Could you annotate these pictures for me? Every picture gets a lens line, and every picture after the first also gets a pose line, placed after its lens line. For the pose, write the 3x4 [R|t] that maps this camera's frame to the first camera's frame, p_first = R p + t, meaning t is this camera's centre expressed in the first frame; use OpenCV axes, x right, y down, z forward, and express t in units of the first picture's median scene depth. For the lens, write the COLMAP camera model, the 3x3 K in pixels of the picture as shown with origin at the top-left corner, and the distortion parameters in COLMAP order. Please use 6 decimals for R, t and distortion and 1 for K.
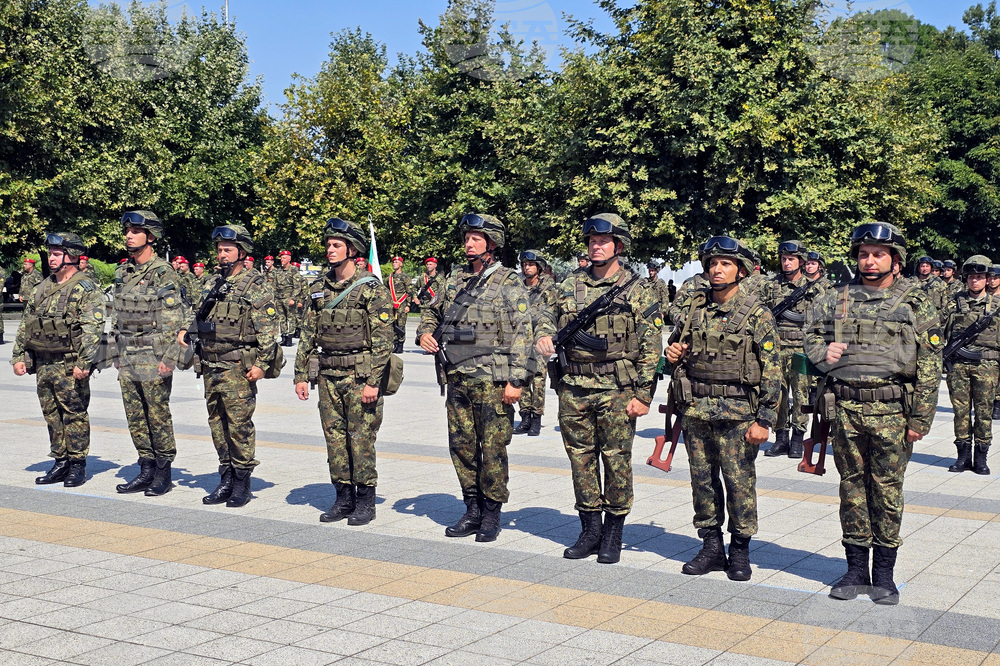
lens RADIAL K [[1478.4, 0, 503.8], [0, 1478.4, 365.6], [0, 0, 1]] dist [0.086474, -0.050860]
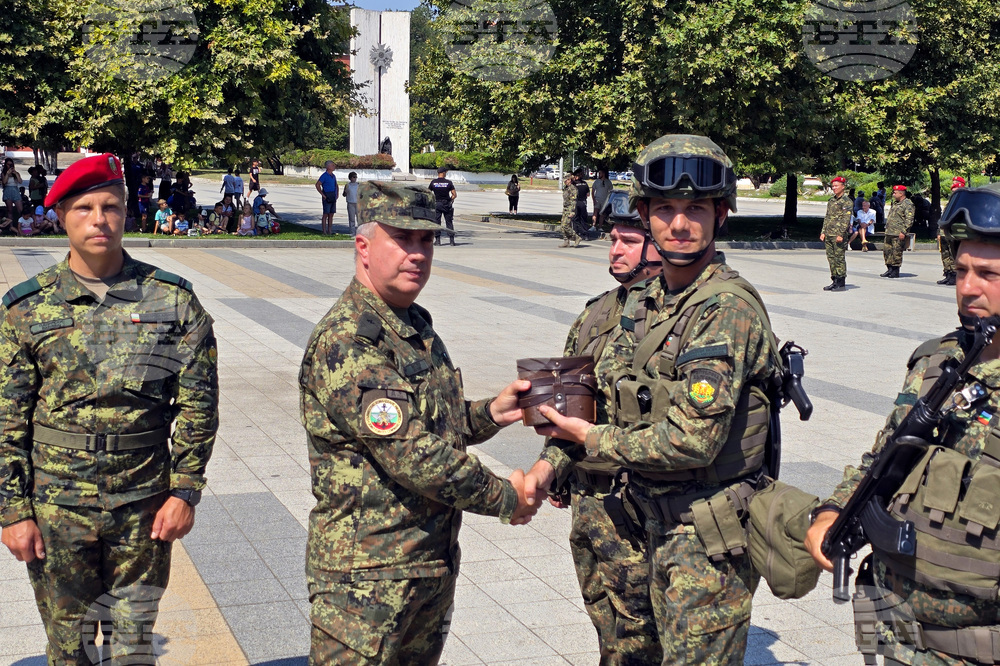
lens RADIAL K [[1478.4, 0, 503.8], [0, 1478.4, 365.6], [0, 0, 1]] dist [0.086474, -0.050860]
pose [[0.824245, 0.082067, -0.560255, -0.021153], [-0.049618, 0.996103, 0.072913, -0.016188], [0.564055, -0.032299, 0.825105, 0.150485]]
